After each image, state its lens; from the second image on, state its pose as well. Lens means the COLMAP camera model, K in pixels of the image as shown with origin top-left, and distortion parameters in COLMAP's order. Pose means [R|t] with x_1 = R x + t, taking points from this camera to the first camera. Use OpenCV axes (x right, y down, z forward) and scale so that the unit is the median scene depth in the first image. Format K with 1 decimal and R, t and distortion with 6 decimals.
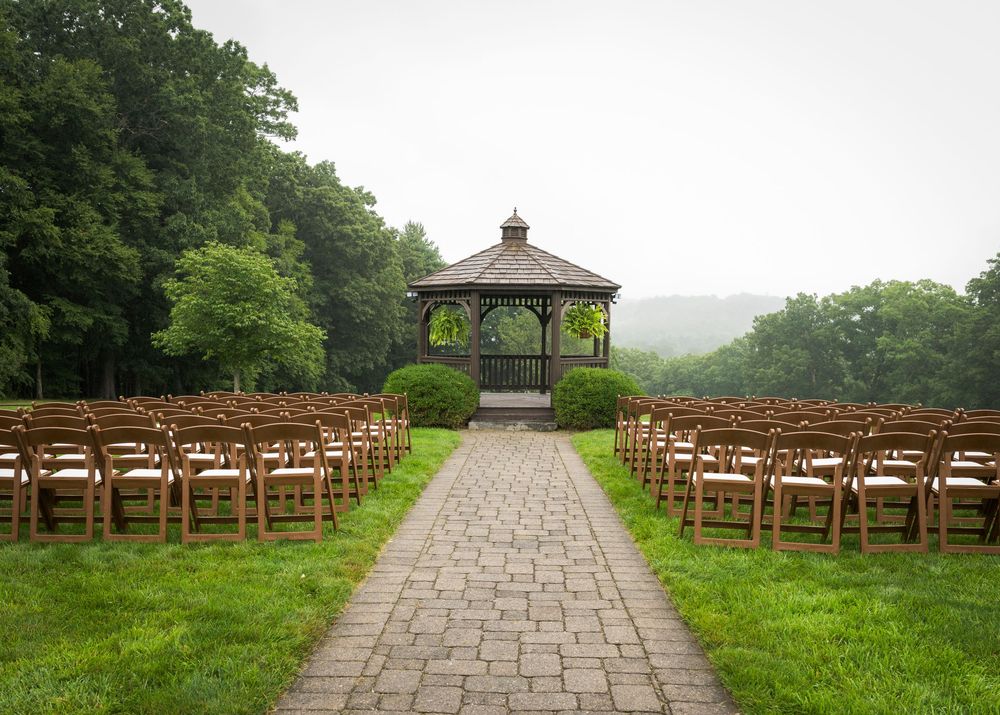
lens RADIAL K [[851.3, 0, 501.4], [0, 851.3, 409.6], [0, 0, 1]] dist [0.000594, -0.000119]
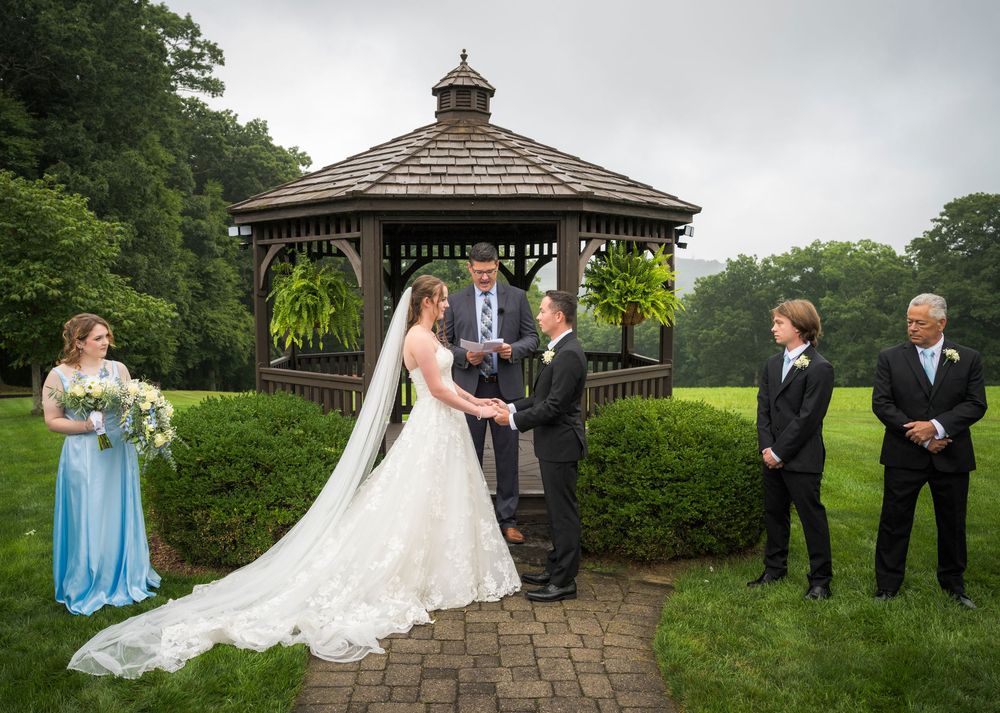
lens RADIAL K [[831.9, 0, 487.7], [0, 831.9, 359.3], [0, 0, 1]] dist [-0.001757, -0.001979]
pose [[0.998641, -0.015220, 0.049842, 0.001005], [0.015948, 0.999771, -0.014239, -0.014773], [-0.049613, 0.015014, 0.998656, 0.139304]]
